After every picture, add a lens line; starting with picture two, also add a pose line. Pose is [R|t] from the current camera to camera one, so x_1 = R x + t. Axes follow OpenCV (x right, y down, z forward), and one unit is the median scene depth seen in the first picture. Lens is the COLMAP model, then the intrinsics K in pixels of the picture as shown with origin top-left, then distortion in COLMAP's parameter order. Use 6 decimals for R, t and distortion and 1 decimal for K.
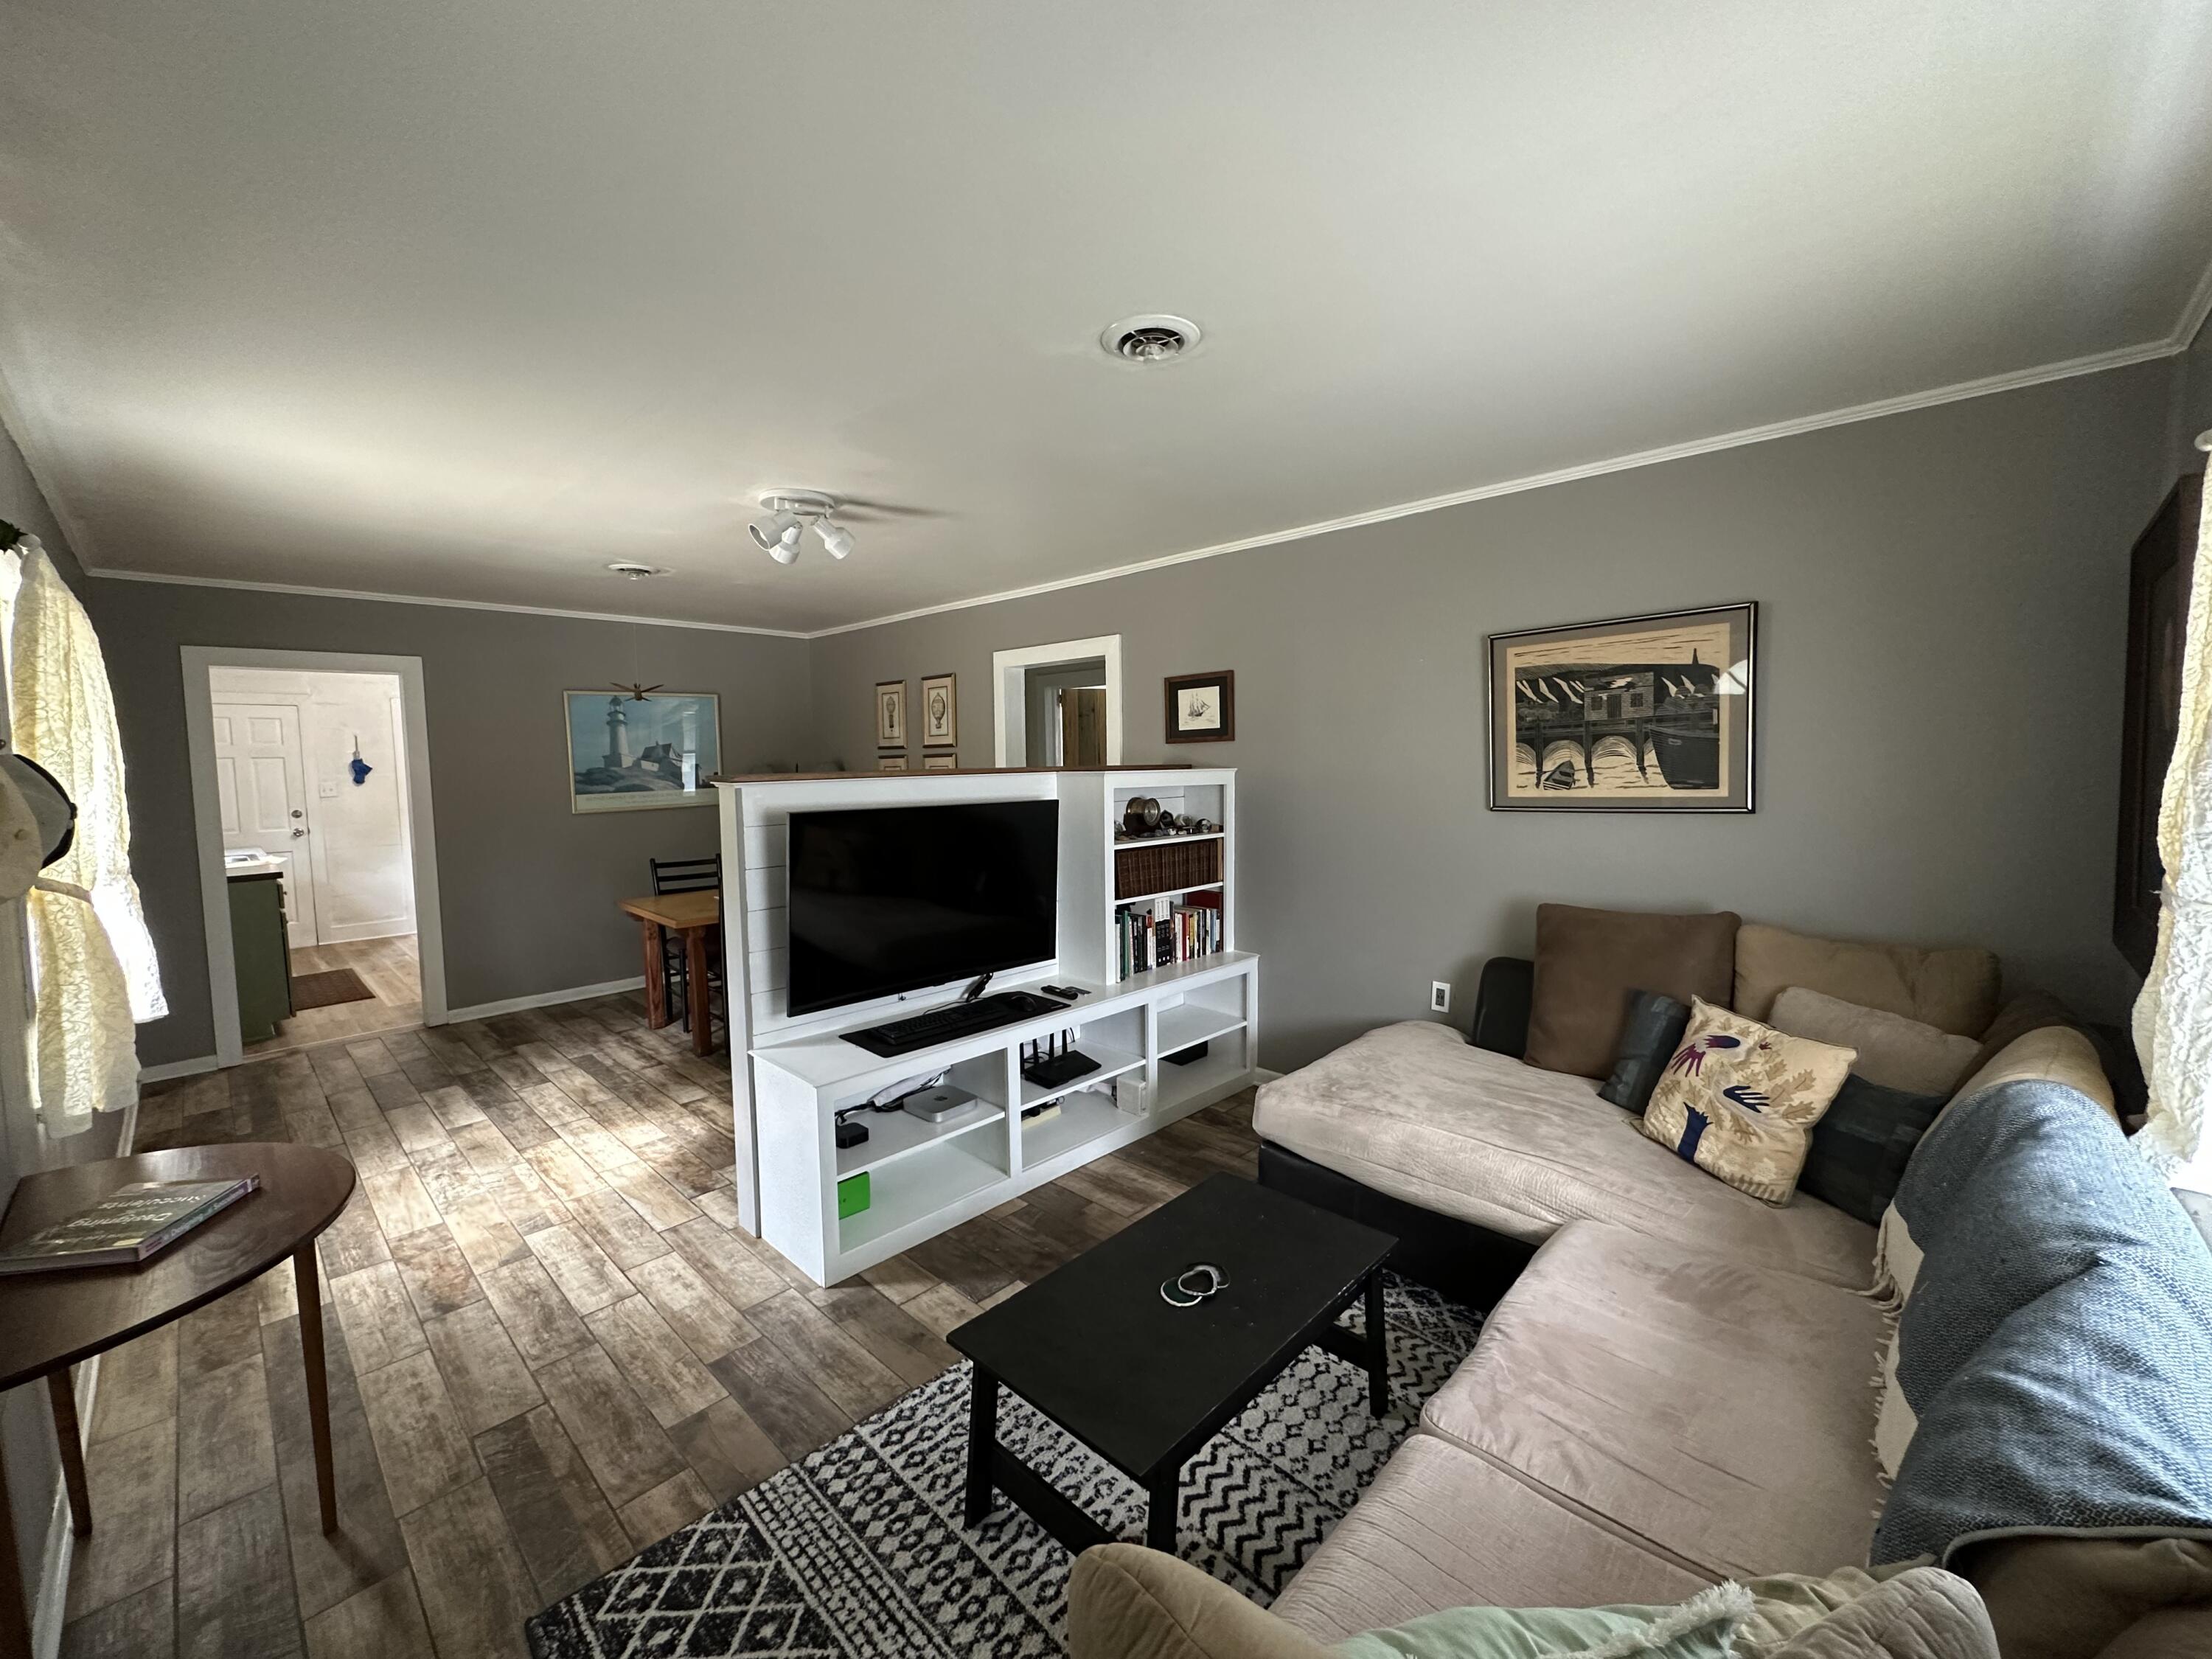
lens RADIAL K [[880.7, 0, 1104.9], [0, 880.7, 824.1], [0, 0, 1]] dist [-0.003518, 0.000545]
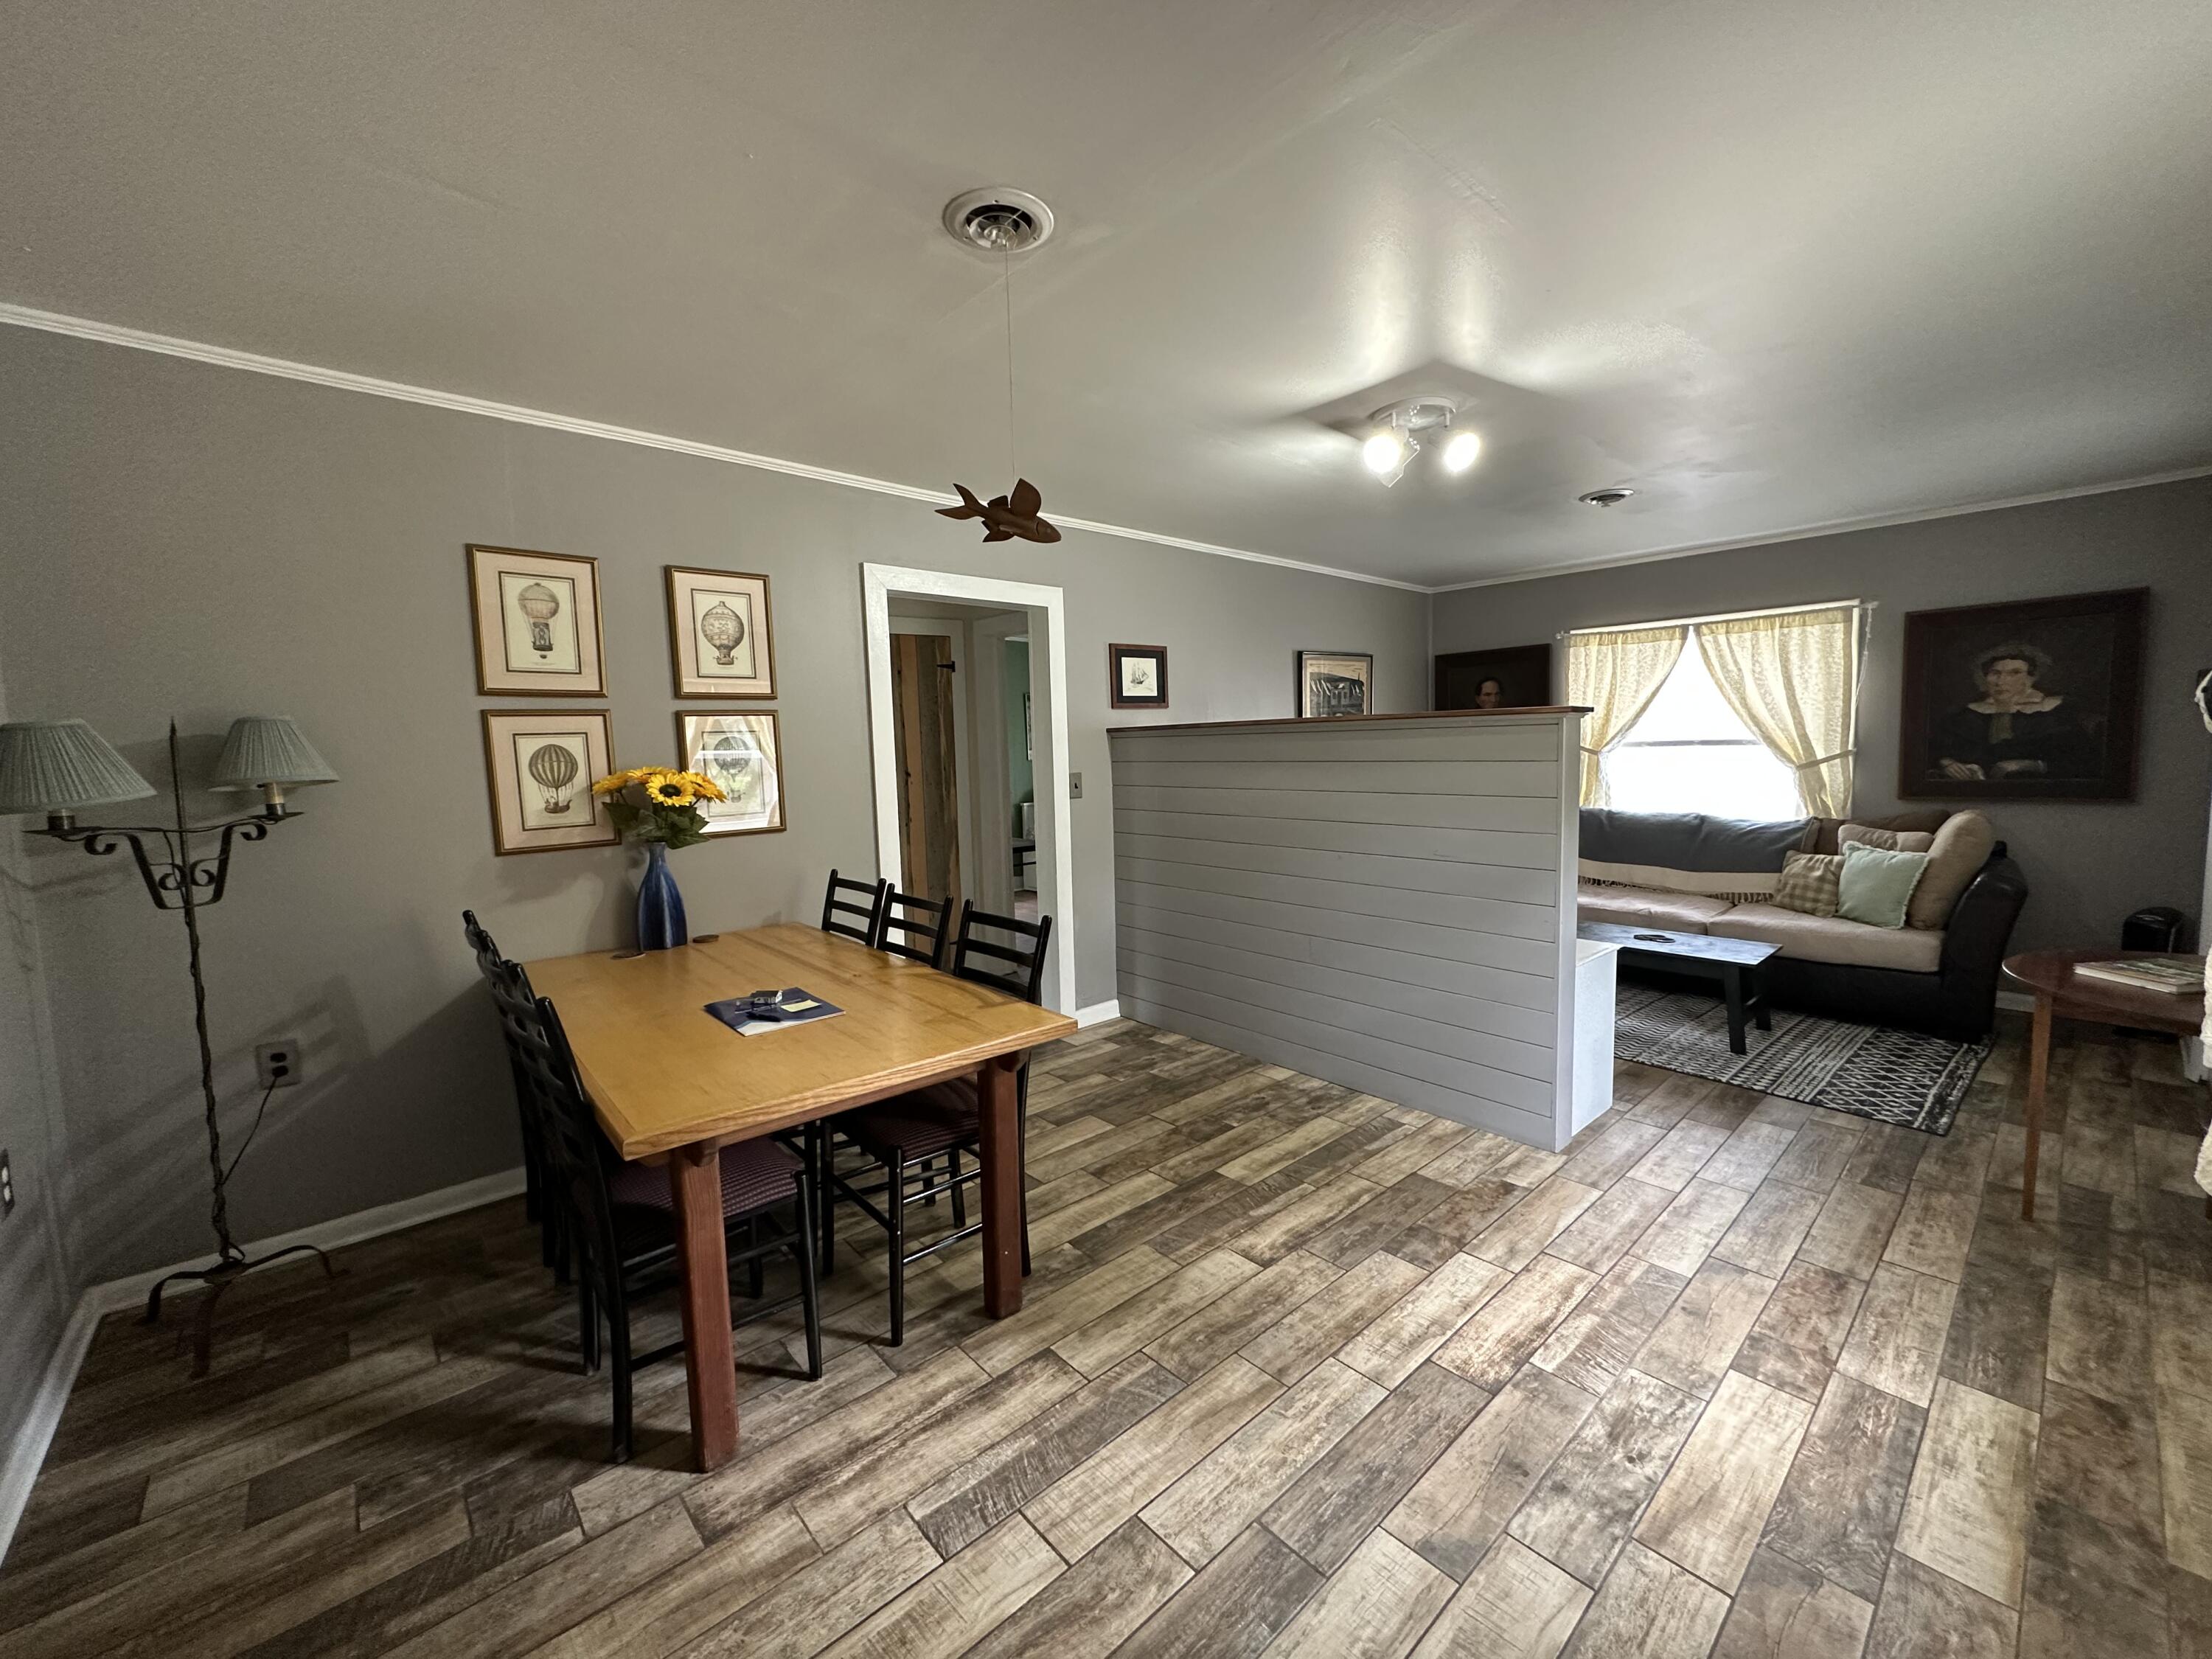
lens RADIAL K [[880.7, 0, 1108.4], [0, 880.7, 832.5], [0, 0, 1]] dist [-0.003518, 0.000545]
pose [[0.081417, -0.083315, 0.993192, -1.089576], [0.101079, 0.992052, 0.074934, -0.028896], [-0.991541, 0.094290, 0.089192, 1.056560]]
